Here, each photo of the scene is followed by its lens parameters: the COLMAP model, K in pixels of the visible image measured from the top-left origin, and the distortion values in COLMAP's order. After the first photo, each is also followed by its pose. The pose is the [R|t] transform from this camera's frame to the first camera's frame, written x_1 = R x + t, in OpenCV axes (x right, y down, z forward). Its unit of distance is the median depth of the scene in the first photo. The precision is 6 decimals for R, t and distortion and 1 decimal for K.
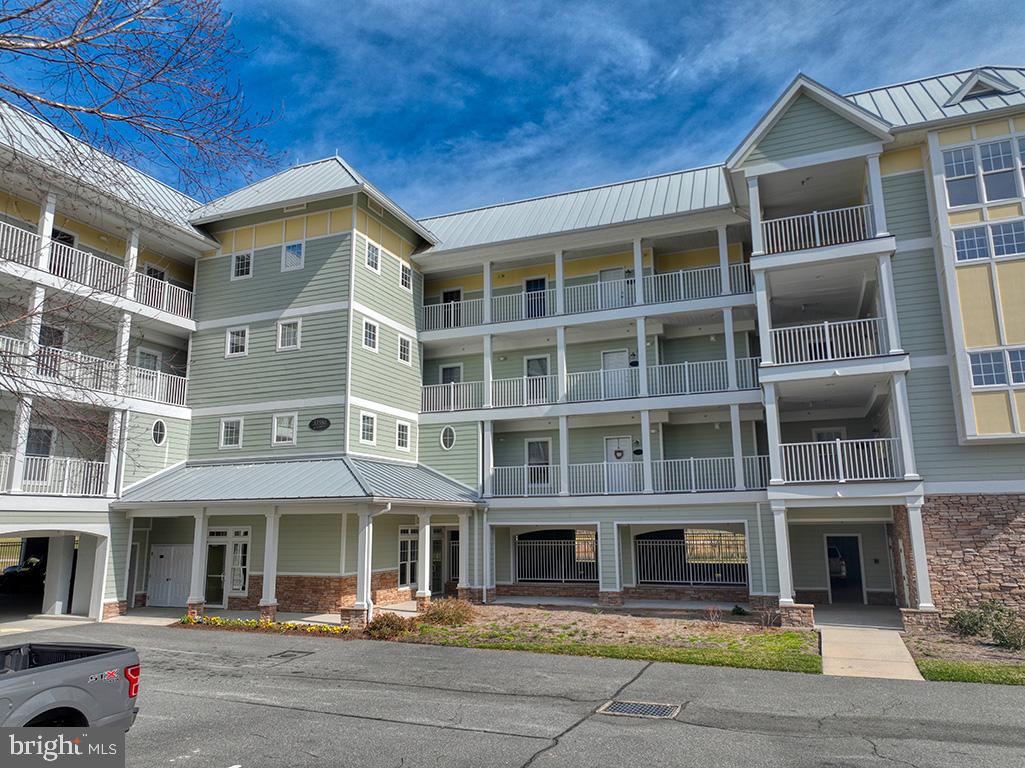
lens RADIAL K [[725.3, 0, 515.3], [0, 725.3, 380.1], [0, 0, 1]] dist [-0.000300, 0.015412]
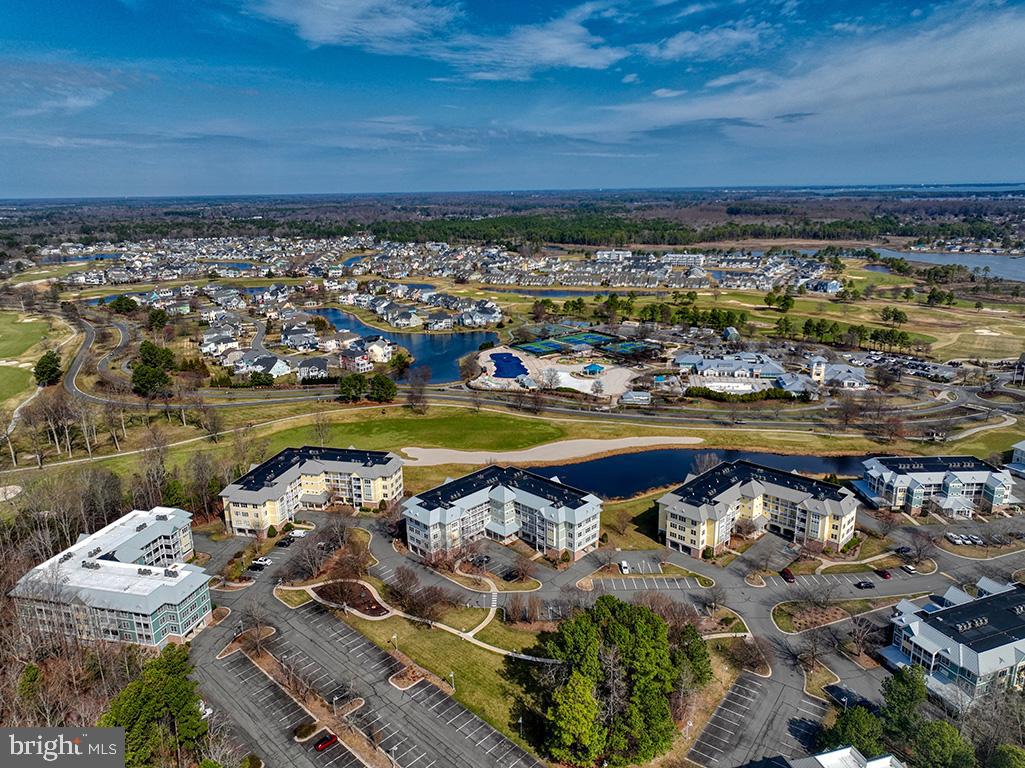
lens RADIAL K [[725.3, 0, 514.6], [0, 725.3, 391.7], [0, 0, 1]] dist [-0.000300, 0.015412]
pose [[0.923155, 0.101033, -0.370914, 3.169354], [0.083016, 0.889689, 0.448956, -5.600087], [0.375357, -0.445248, 0.812934, -5.821389]]
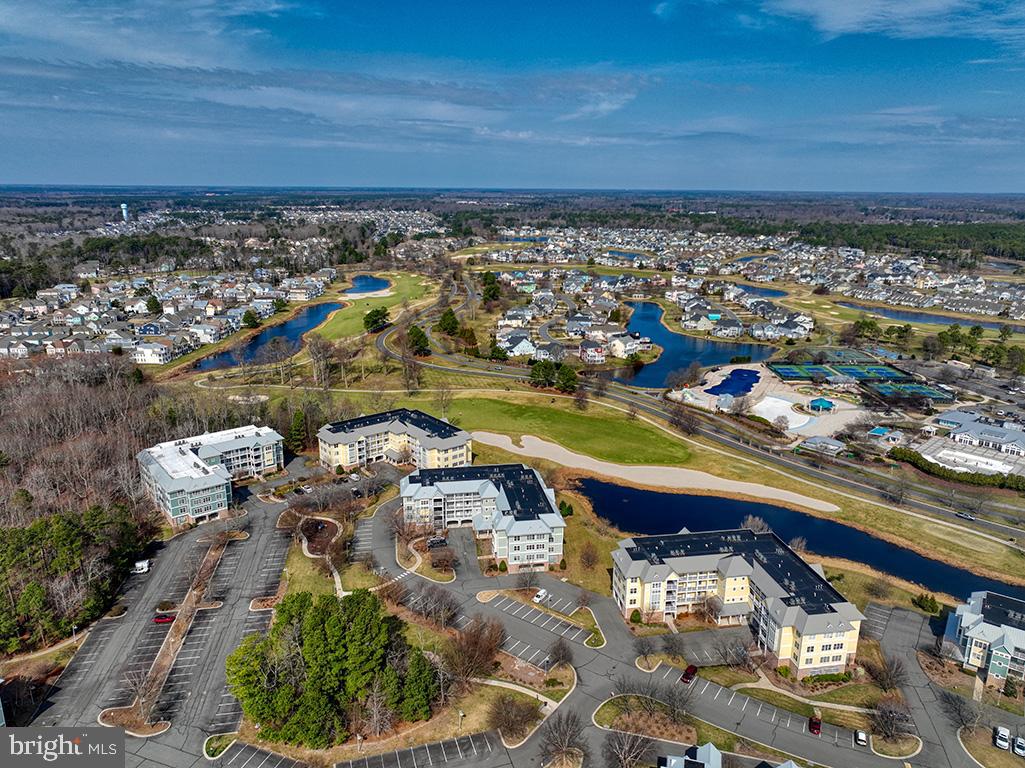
lens RADIAL K [[725.3, 0, 514.6], [0, 725.3, 391.2], [0, 0, 1]] dist [-0.000300, 0.015412]
pose [[0.506041, 0.251087, -0.825153, 7.274909], [0.159115, 0.913092, 0.375426, -4.878287], [0.847706, -0.321275, 0.422111, -2.150247]]
